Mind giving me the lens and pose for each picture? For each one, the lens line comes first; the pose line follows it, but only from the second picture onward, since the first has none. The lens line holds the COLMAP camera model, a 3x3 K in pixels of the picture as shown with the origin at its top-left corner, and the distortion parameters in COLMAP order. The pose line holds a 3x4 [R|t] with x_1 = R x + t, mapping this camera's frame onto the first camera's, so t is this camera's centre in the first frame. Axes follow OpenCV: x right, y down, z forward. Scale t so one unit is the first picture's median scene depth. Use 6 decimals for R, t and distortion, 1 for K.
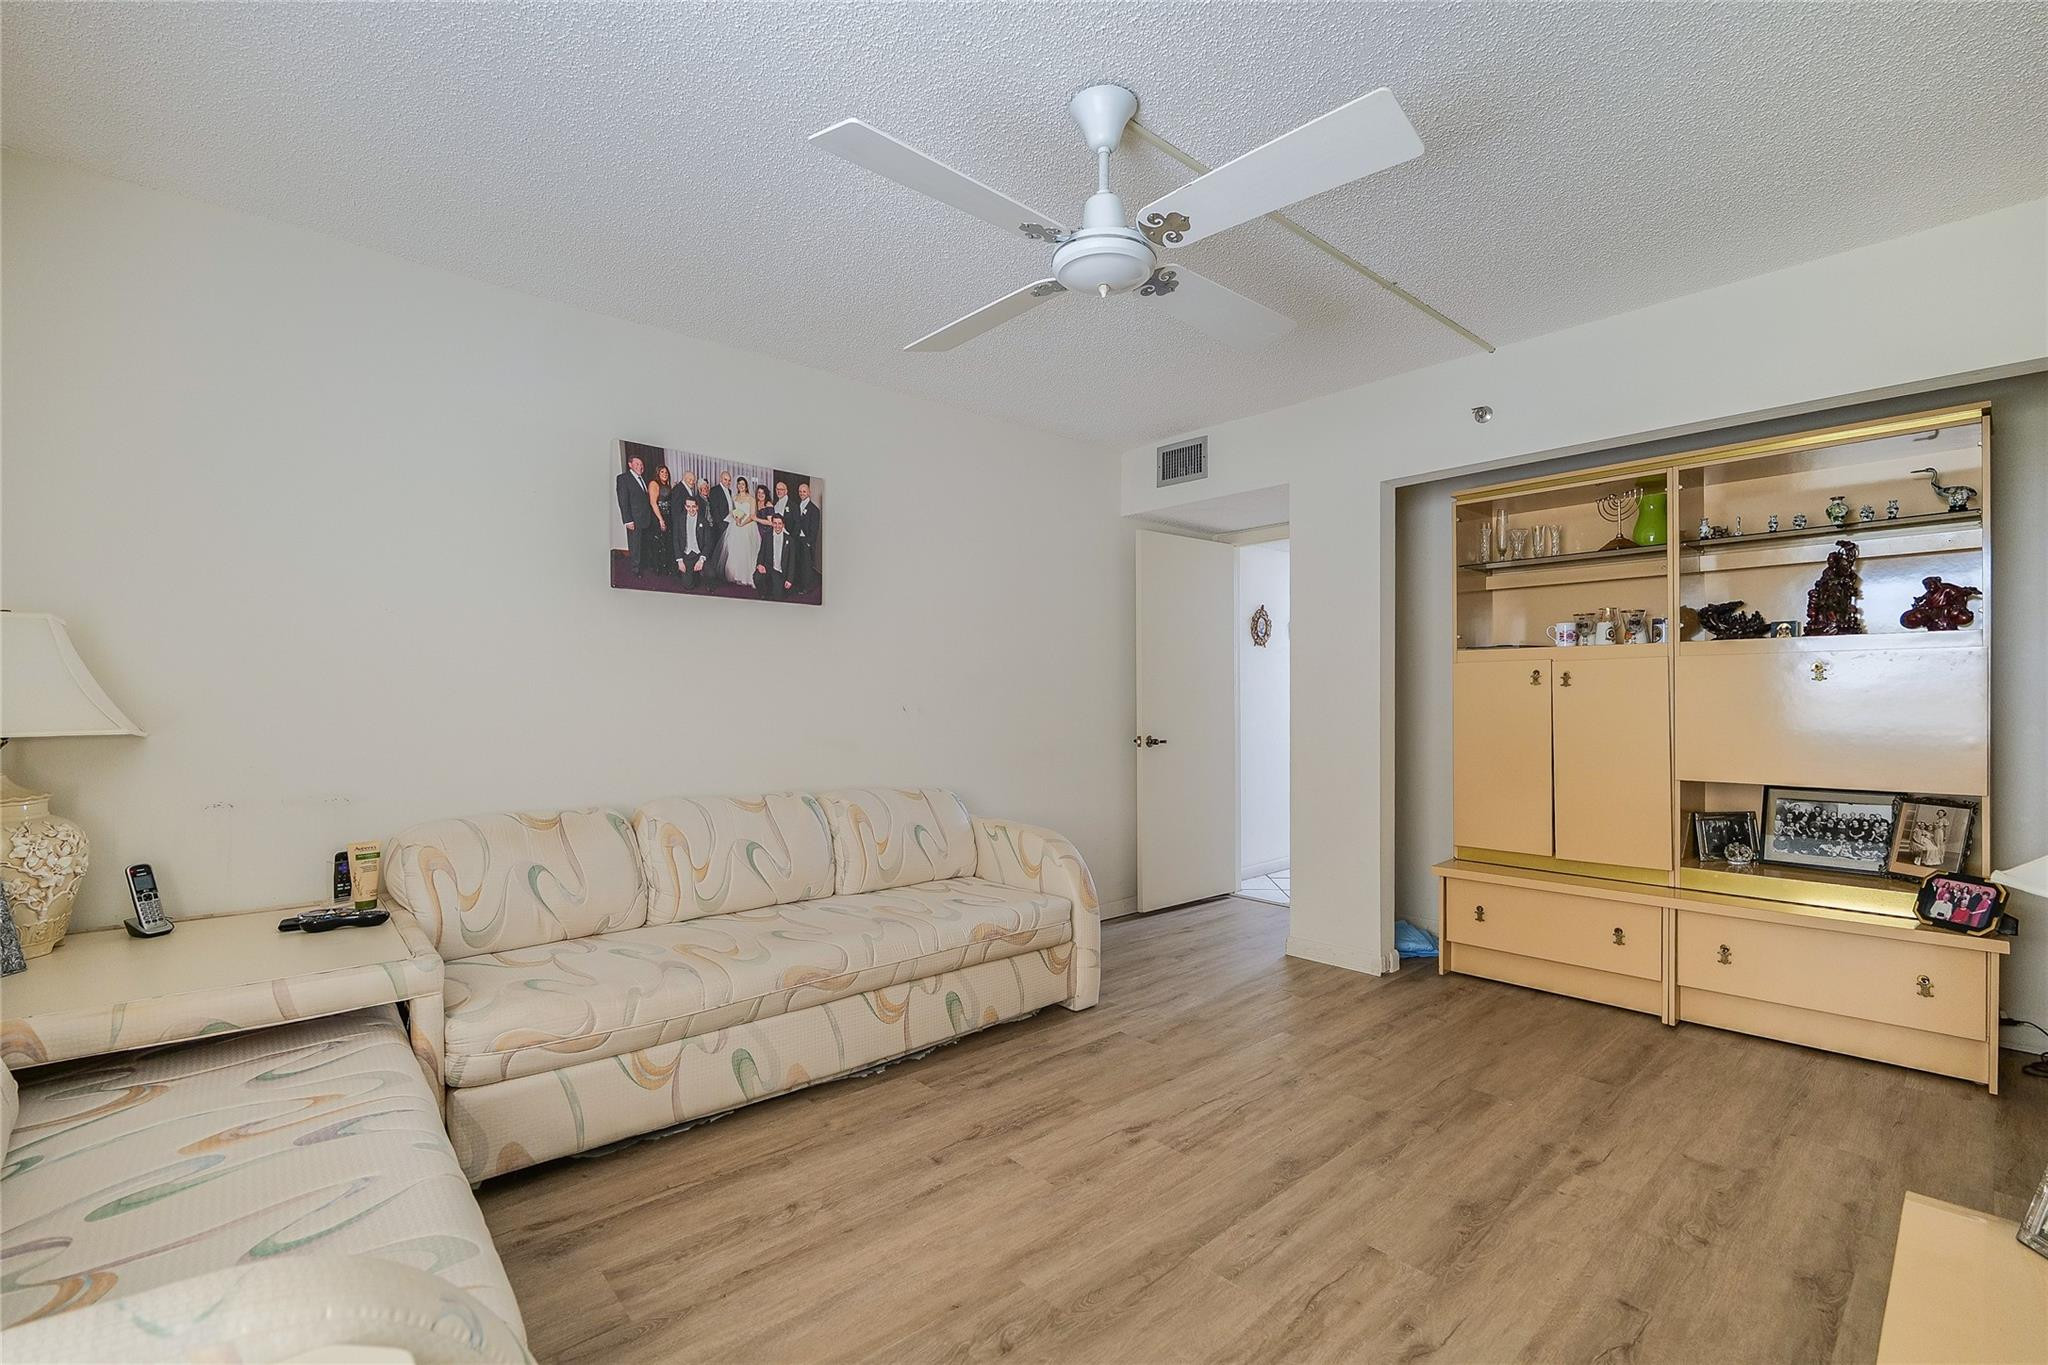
lens RADIAL K [[901.2, 0, 1029.1], [0, 901.2, 692.4], [0, 0, 1]] dist [0.000541, 0.000052]
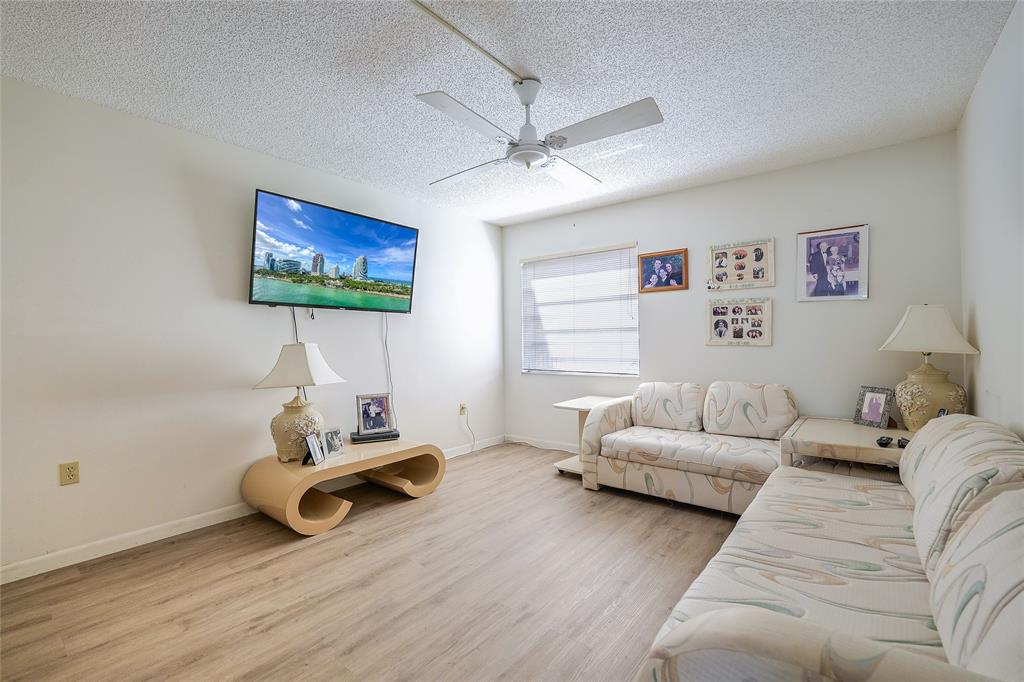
lens RADIAL K [[451.8, 0, 510.4], [0, 451.8, 343.2], [0, 0, 1]] dist [-0.018107, 0.000406]
pose [[-0.986180, 0.009084, -0.165430, 0.299880], [0.011290, 0.999859, -0.012403, 0.023295], [0.165294, -0.014099, -0.986144, 1.974485]]
